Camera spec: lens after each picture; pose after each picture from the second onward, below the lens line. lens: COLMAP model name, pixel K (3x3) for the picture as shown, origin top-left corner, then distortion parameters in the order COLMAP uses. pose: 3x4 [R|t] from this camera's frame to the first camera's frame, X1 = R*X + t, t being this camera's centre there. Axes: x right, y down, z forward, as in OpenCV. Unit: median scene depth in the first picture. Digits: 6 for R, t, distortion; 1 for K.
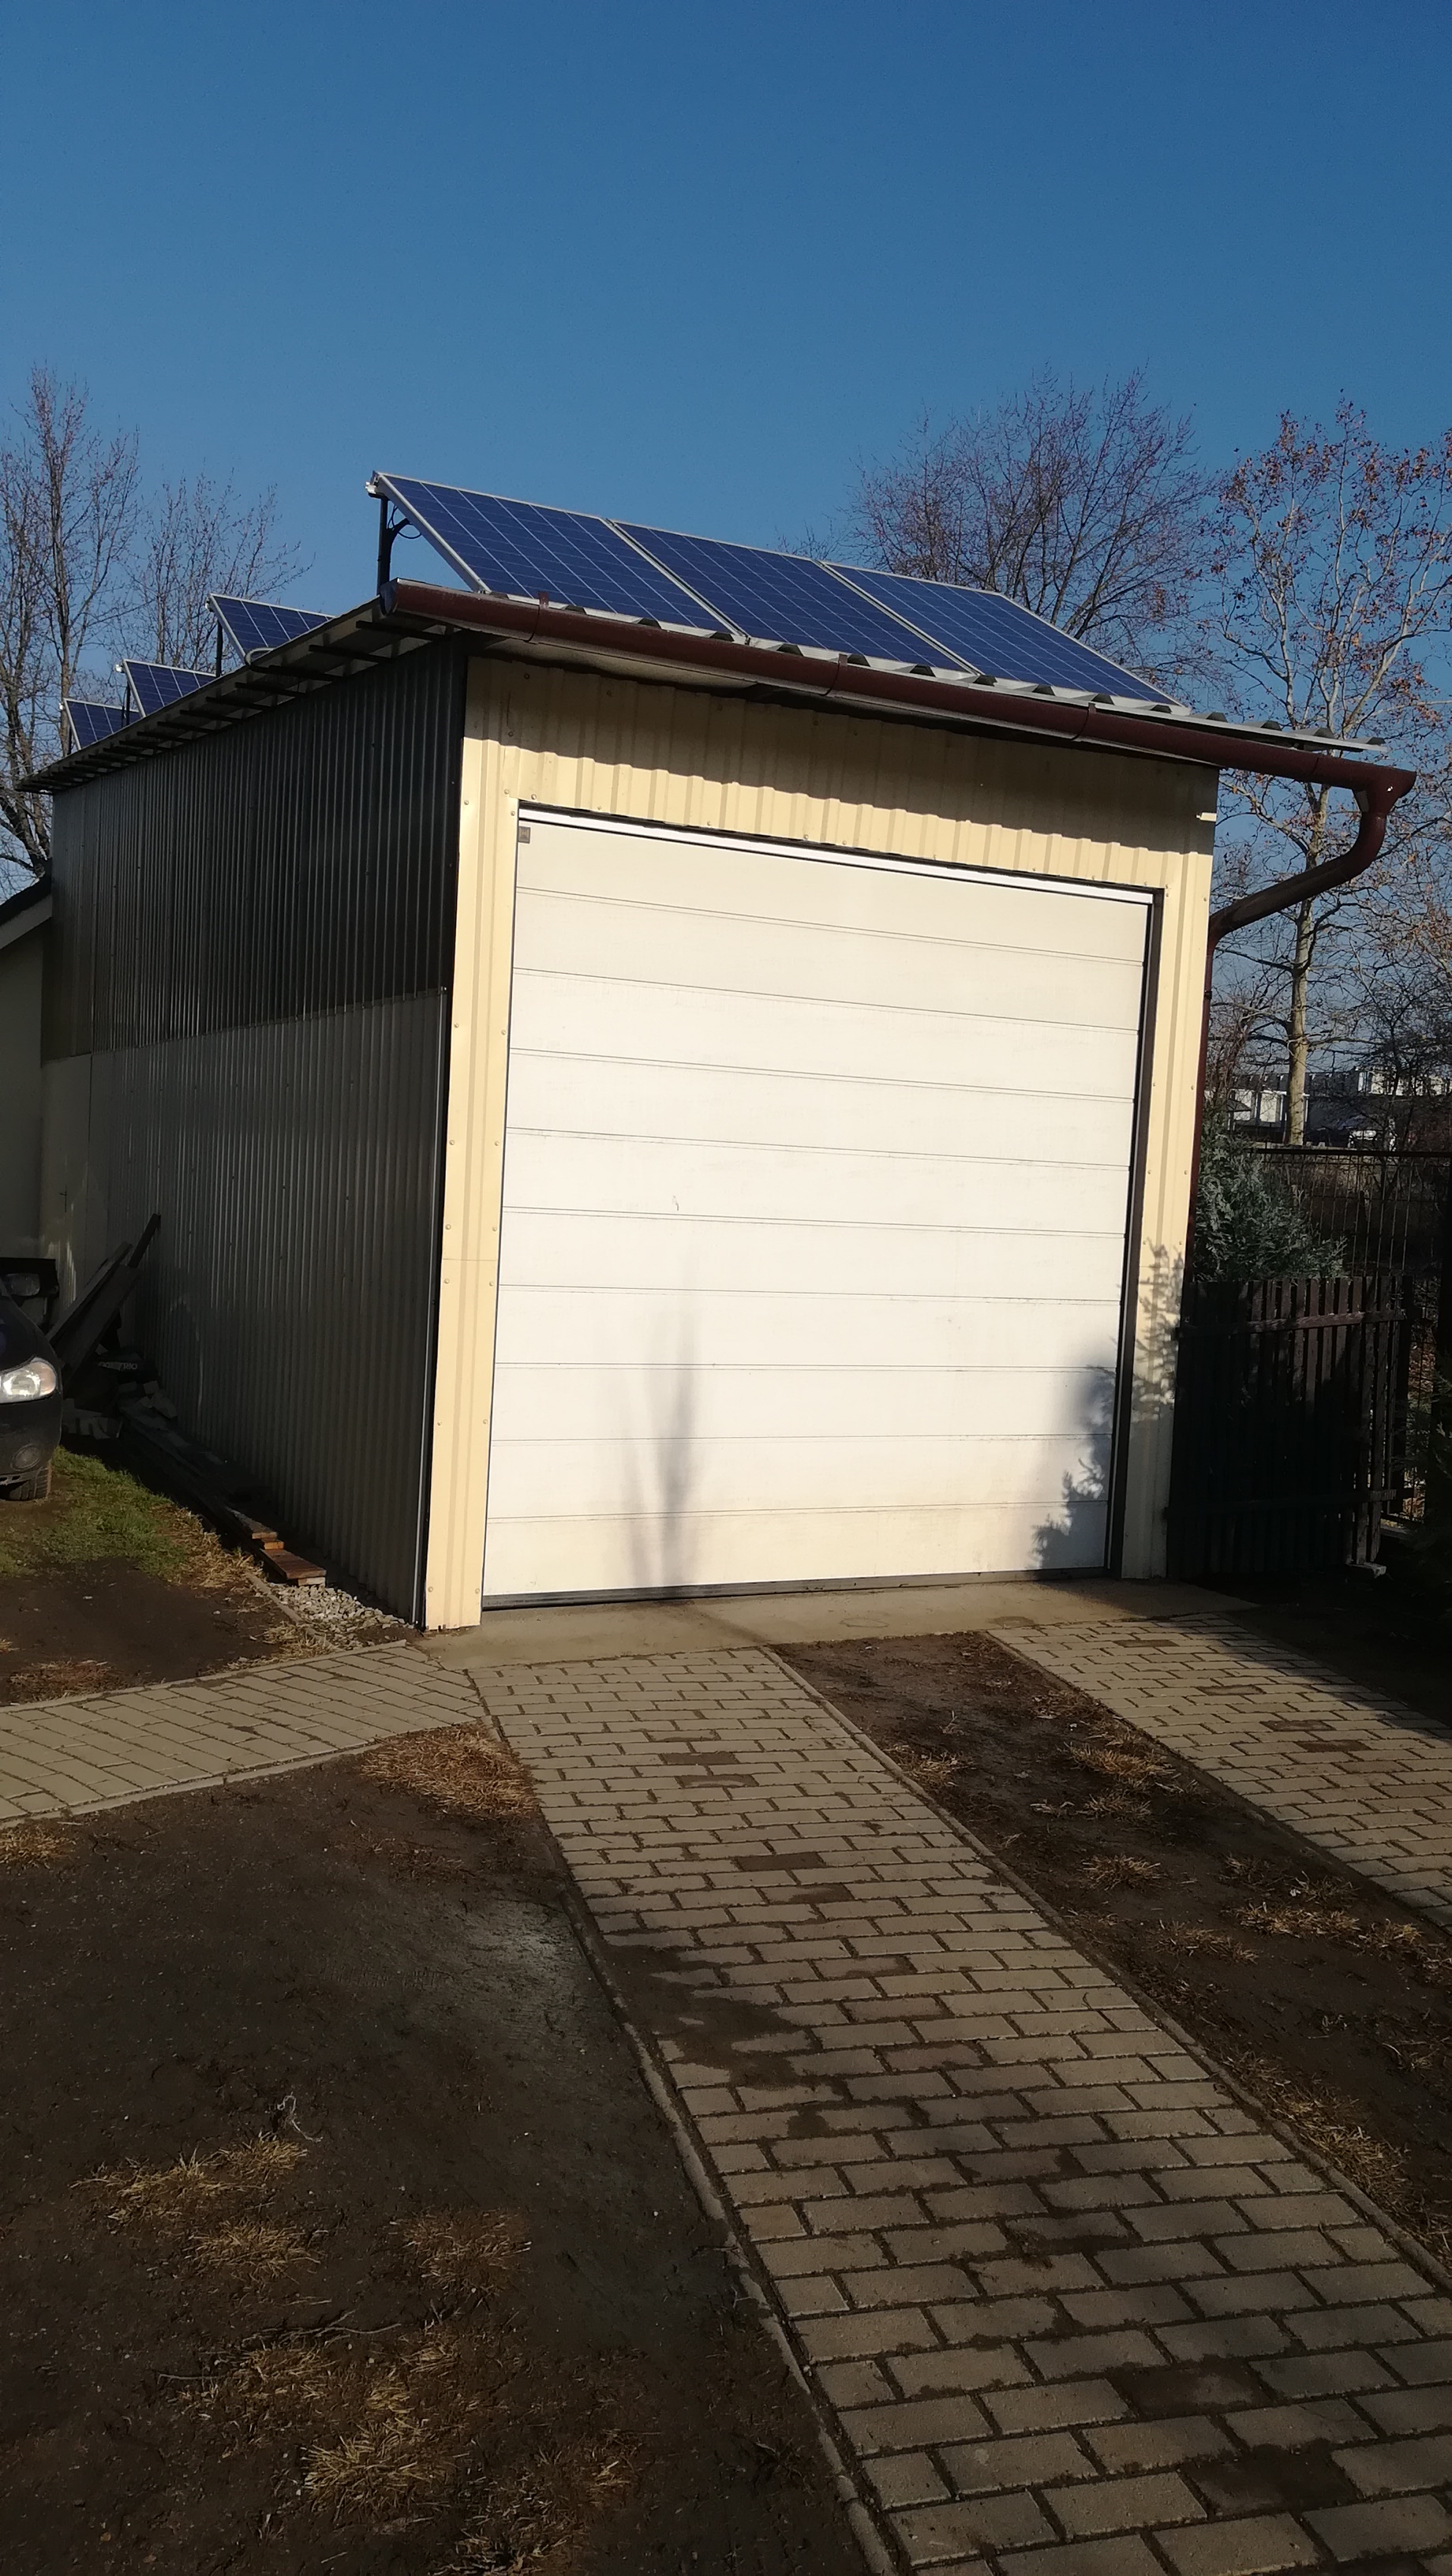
lens RADIAL K [[1989.2, 0, 688.0], [0, 1989.2, 1288.7], [0, 0, 1]] dist [0.064074, -0.091339]
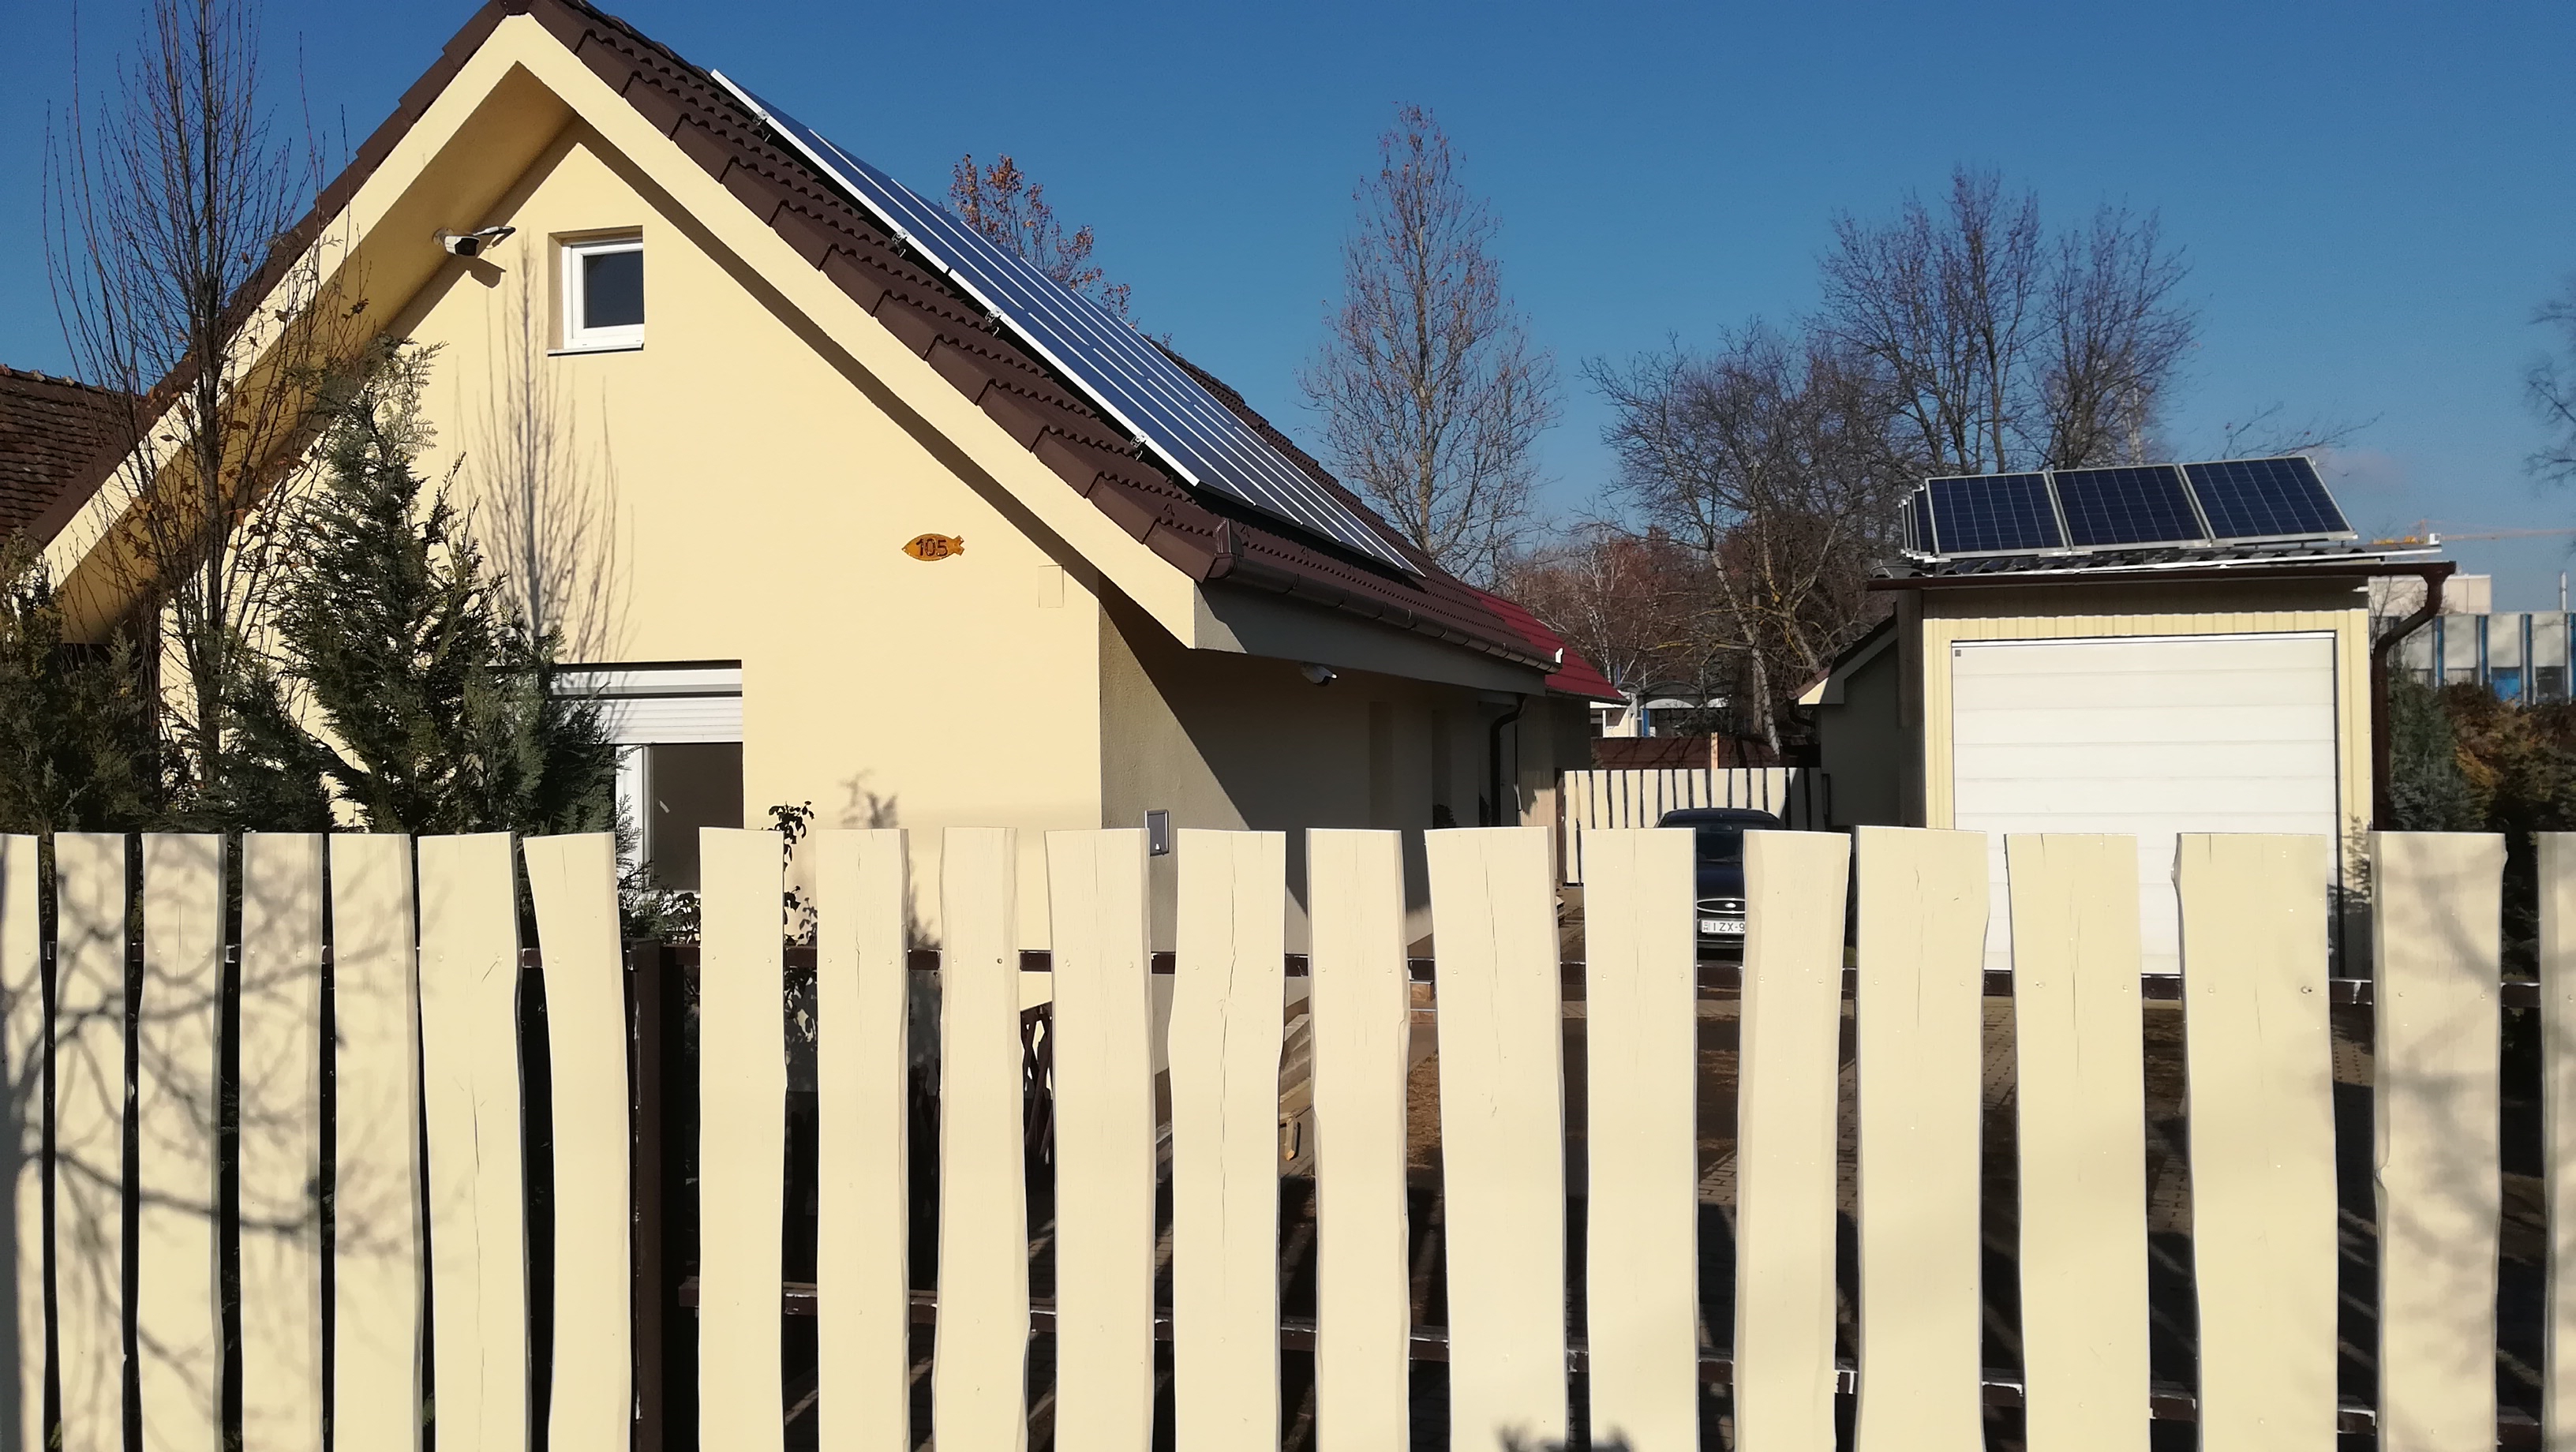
lens RADIAL K [[1979.5, 0, 1299.8], [0, 1979.5, 729.5], [0, 0, 1]] dist [0.058212, -0.083543]
pose [[0.771070, -0.074648, -0.632360, 0.663016], [0.014440, 0.994899, -0.099837, 0.068014], [0.636587, 0.067849, 0.768215, -1.062327]]
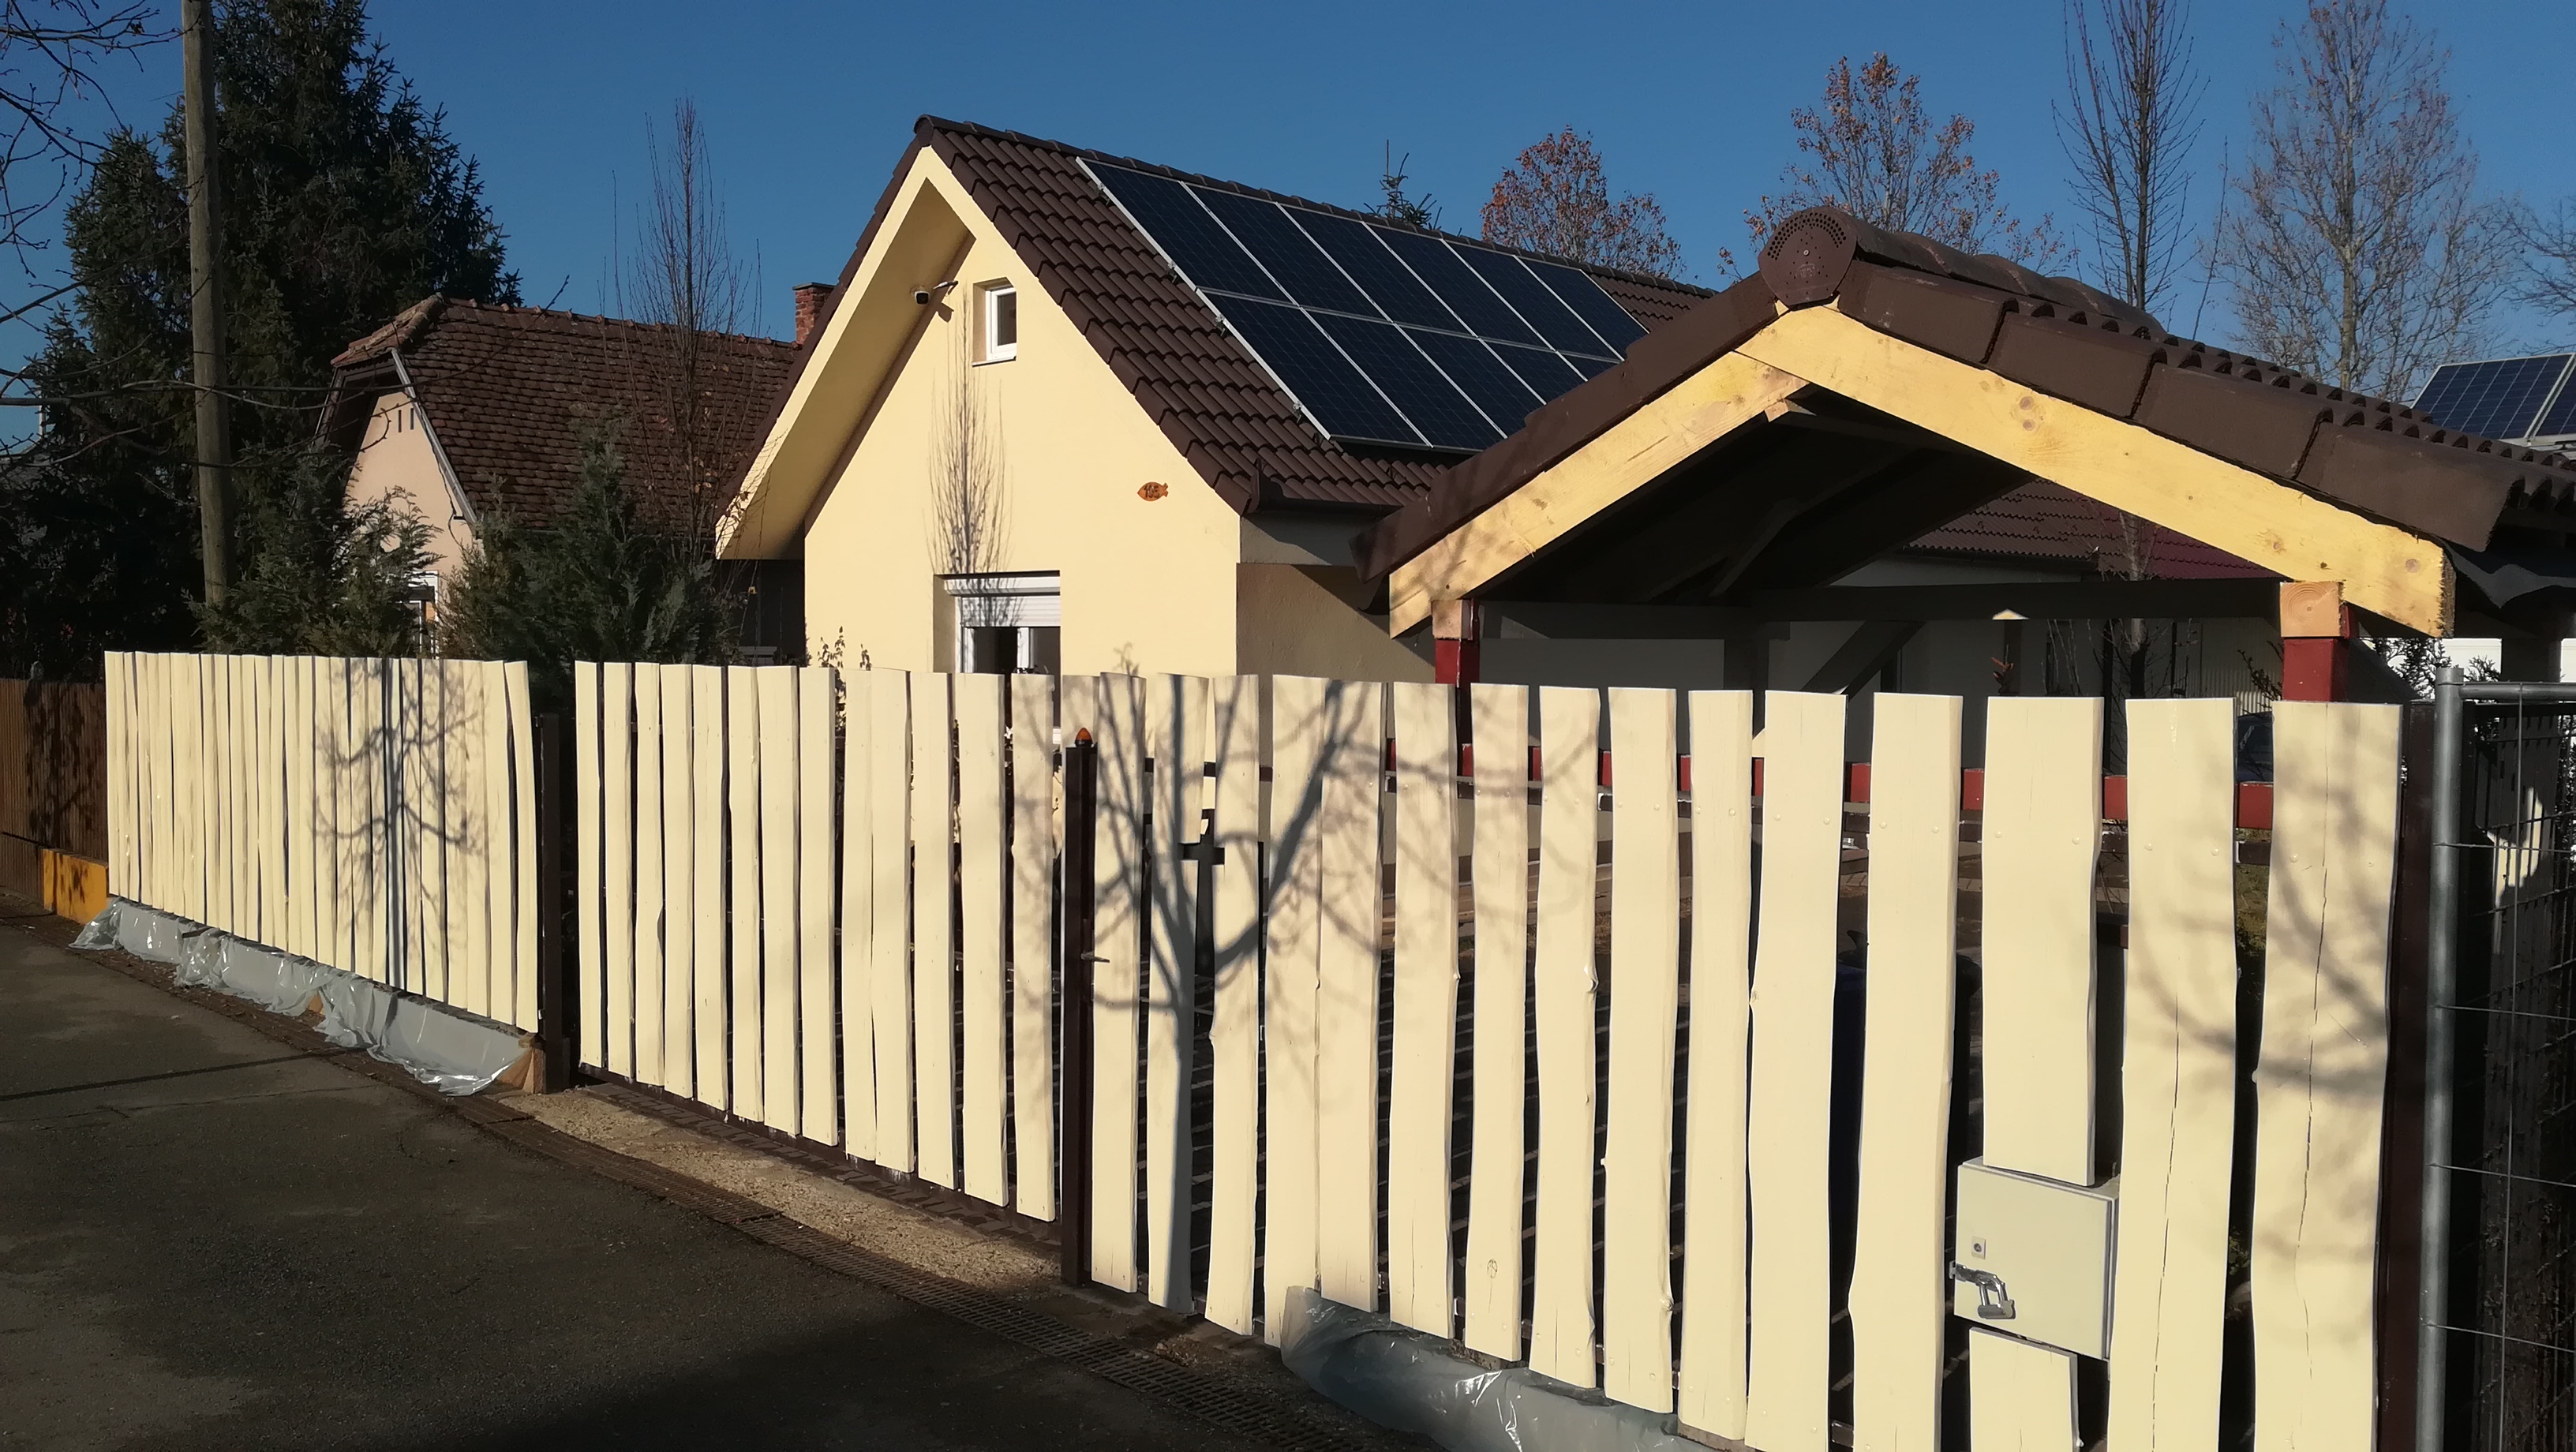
lens RADIAL K [[1967.0, 0, 1295.7], [0, 1967.0, 723.4], [0, 0, 1]] dist [0.081402, -0.111071]
pose [[0.355389, -0.019997, -0.934504, 1.330150], [-0.048508, 0.998029, -0.039803, 0.095979], [0.933459, 0.059476, 0.353719, -0.785104]]
